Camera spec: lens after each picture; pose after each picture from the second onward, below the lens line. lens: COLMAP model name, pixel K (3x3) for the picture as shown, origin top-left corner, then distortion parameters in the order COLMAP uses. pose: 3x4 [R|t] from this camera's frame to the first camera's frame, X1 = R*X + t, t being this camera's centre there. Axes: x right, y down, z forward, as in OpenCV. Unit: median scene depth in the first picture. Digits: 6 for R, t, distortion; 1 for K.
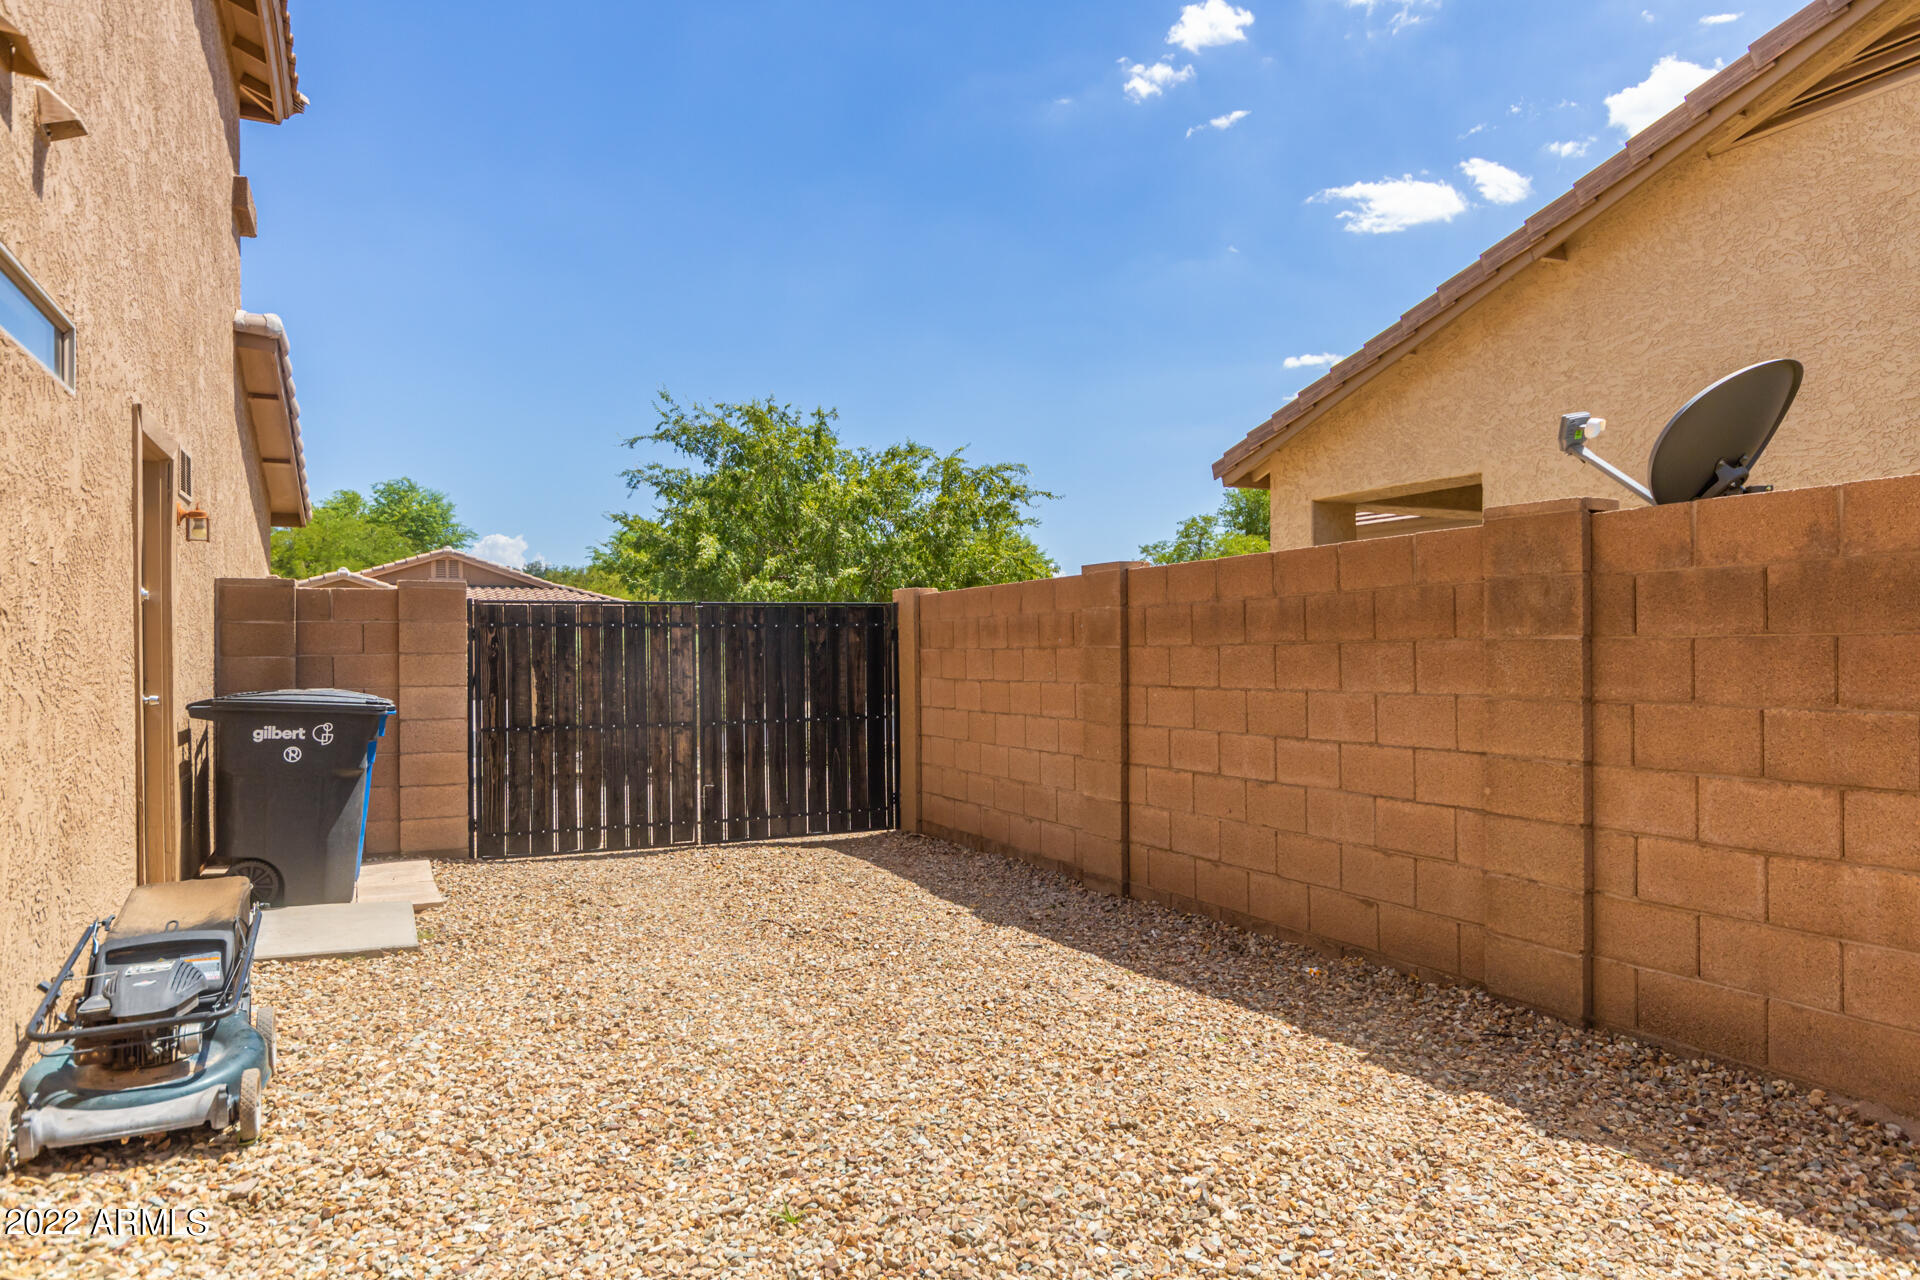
lens RADIAL K [[1229.5, 0, 961.0], [0, 1229.5, 647.2], [0, 0, 1]] dist [0.001928, 0.000493]
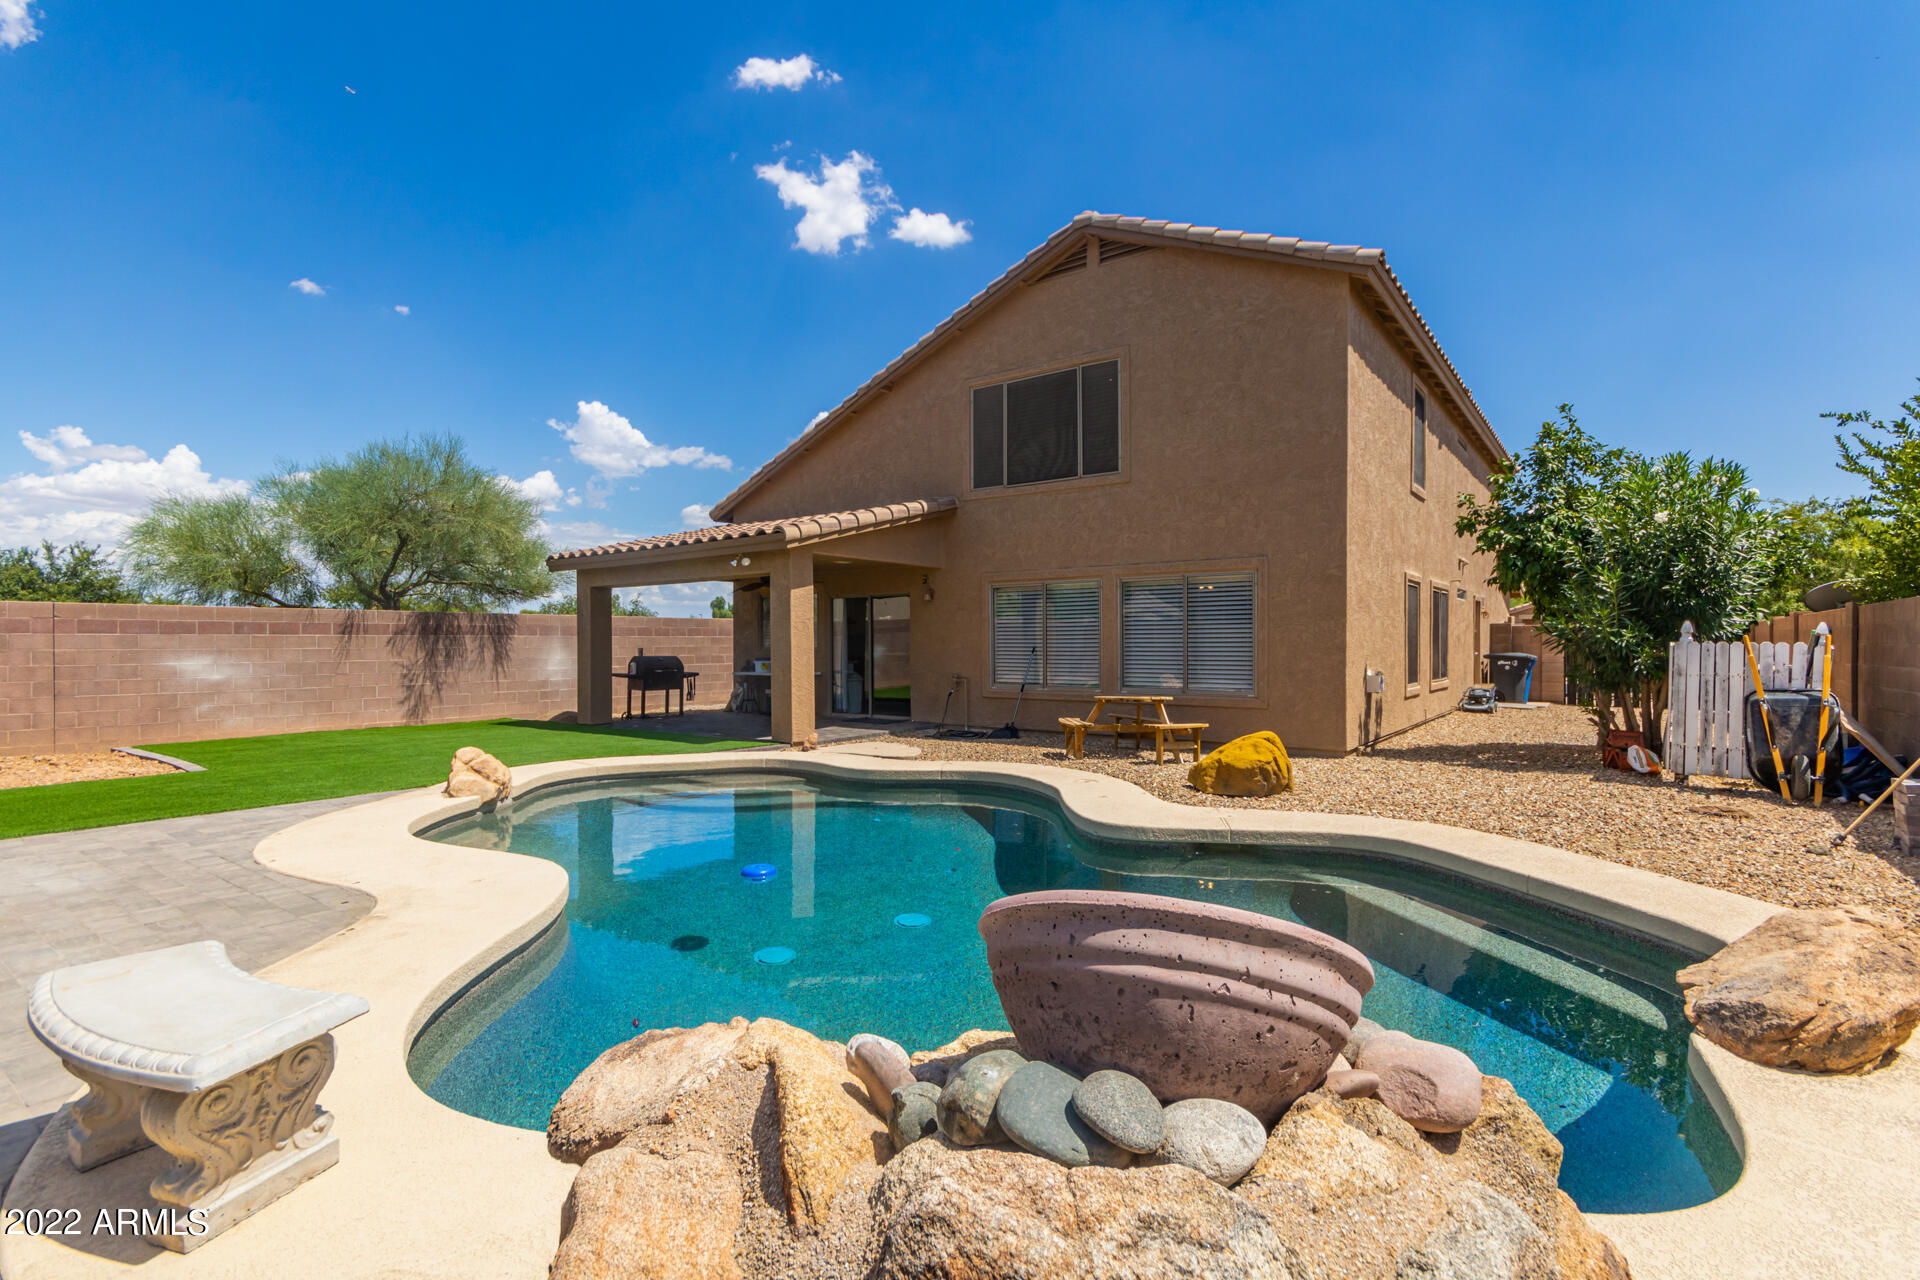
lens RADIAL K [[907.1, 0, 961.7], [0, 907.1, 645.0], [0, 0, 1]] dist [0.000739, 0.000997]
pose [[0.468429, 0.015163, -0.883371, 1.382510], [-0.005384, 0.999883, 0.014308, -0.026777], [0.883485, -0.001946, 0.468455, -2.199501]]
